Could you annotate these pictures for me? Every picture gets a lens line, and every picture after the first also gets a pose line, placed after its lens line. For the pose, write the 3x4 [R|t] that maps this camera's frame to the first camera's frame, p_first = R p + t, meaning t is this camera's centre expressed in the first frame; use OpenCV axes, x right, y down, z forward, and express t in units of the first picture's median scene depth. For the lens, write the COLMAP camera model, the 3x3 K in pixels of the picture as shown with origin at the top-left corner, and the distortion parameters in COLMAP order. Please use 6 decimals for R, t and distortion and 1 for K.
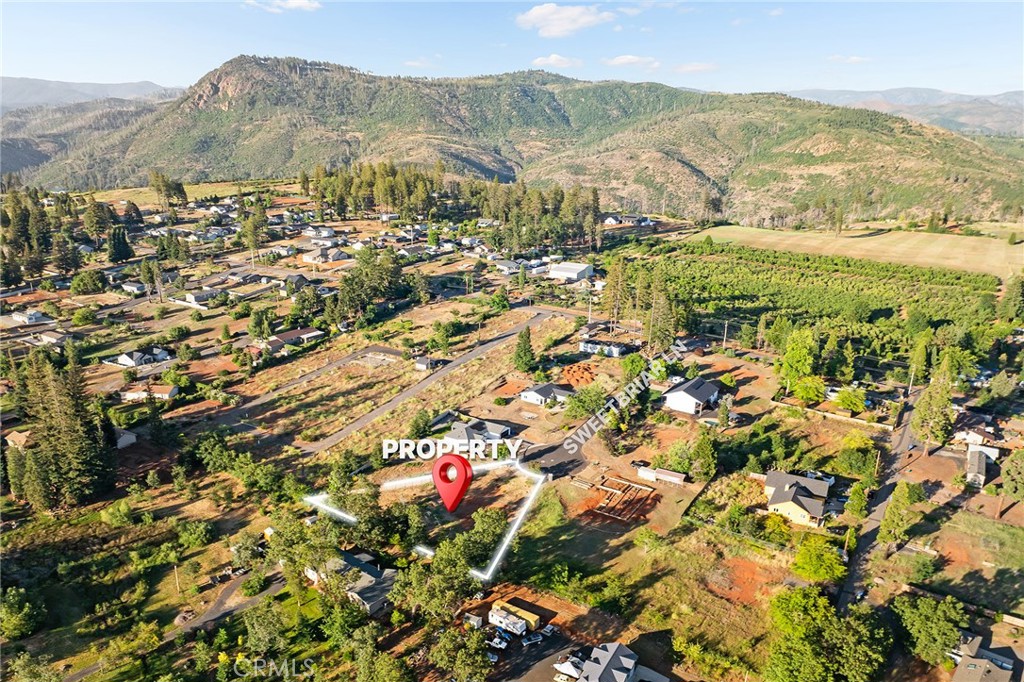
lens RADIAL K [[722.8, 0, 516.0], [0, 722.8, 308.6], [0, 0, 1]] dist [-0.056401, 0.025078]
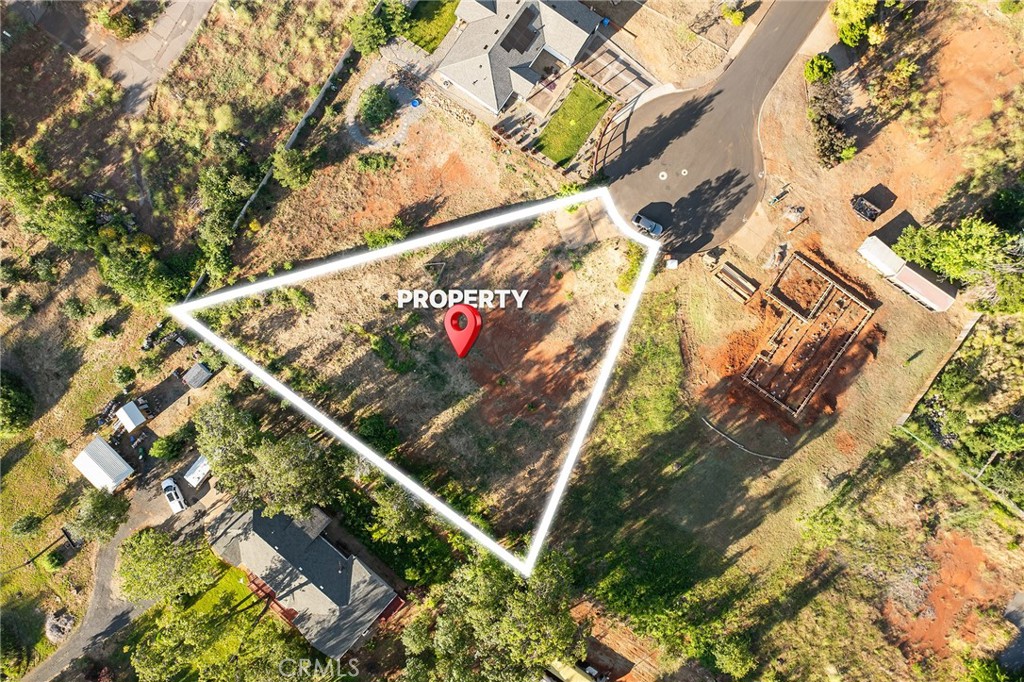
lens RADIAL K [[722.8, 0, 516.0], [0, 722.8, 308.6], [0, 0, 1]] dist [-0.056401, 0.025078]
pose [[0.997867, 0.064670, 0.008958, -0.061129], [-0.025802, 0.264603, 0.964012, -0.228373], [0.059972, -0.962187, 0.265707, 0.937059]]
